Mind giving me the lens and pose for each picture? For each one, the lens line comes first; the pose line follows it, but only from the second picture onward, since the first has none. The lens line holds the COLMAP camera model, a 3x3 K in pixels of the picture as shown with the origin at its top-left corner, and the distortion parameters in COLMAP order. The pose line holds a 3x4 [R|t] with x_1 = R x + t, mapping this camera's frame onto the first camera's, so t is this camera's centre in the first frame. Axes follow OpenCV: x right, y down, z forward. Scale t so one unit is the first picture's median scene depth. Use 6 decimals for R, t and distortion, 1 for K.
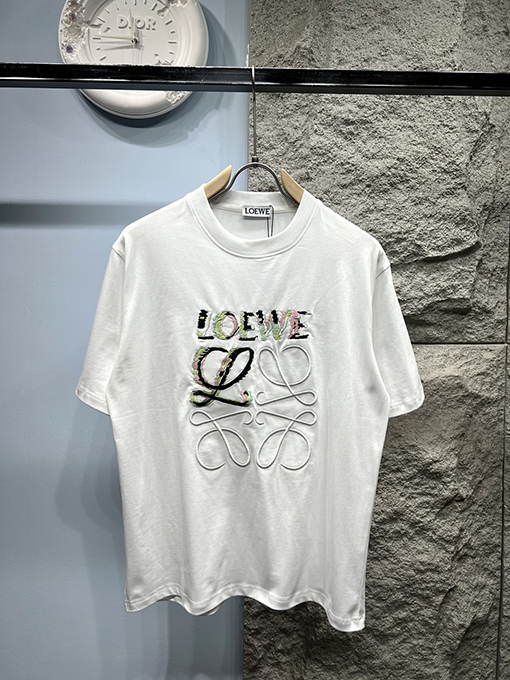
lens RADIAL K [[523.8, 0, 255.0], [0, 523.8, 340.0], [0, 0, 1]] dist [0.039887, -0.059295]
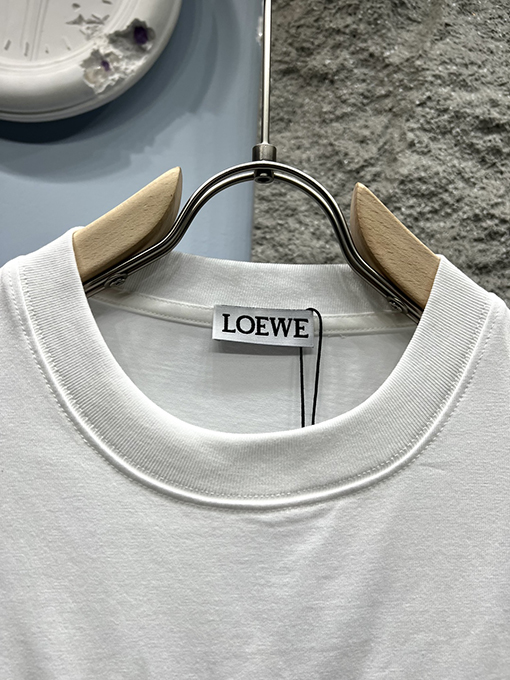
lens RADIAL K [[530.4, 0, 255.0], [0, 530.4, 340.0], [0, 0, 1]] dist [-0.009324, -0.002919]
pose [[0.998954, 0.036172, -0.027984, 0.005826], [-0.040812, 0.981213, -0.188562, -0.153809], [0.020637, 0.189506, 0.981663, 0.603274]]
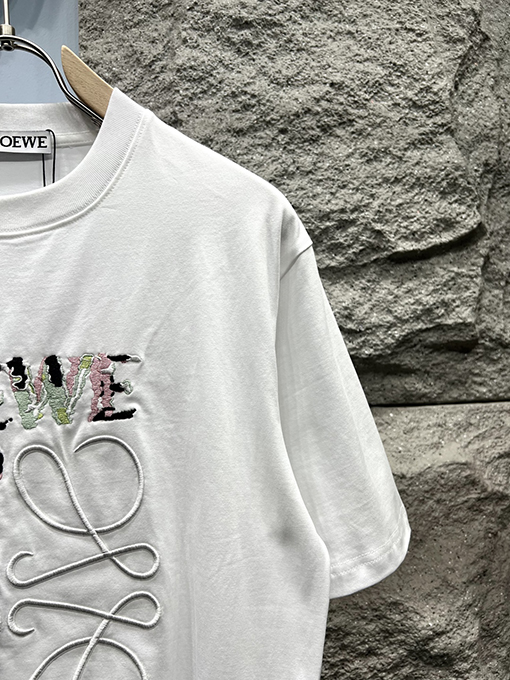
lens RADIAL K [[523.8, 0, 255.0], [0, 523.8, 340.0], [0, 0, 1]] dist [0.039887, -0.059295]
pose [[0.998211, -0.042635, 0.041915, 0.152709], [0.046696, 0.993766, -0.101236, -0.015171], [-0.037338, 0.103012, 0.993979, 0.464239]]
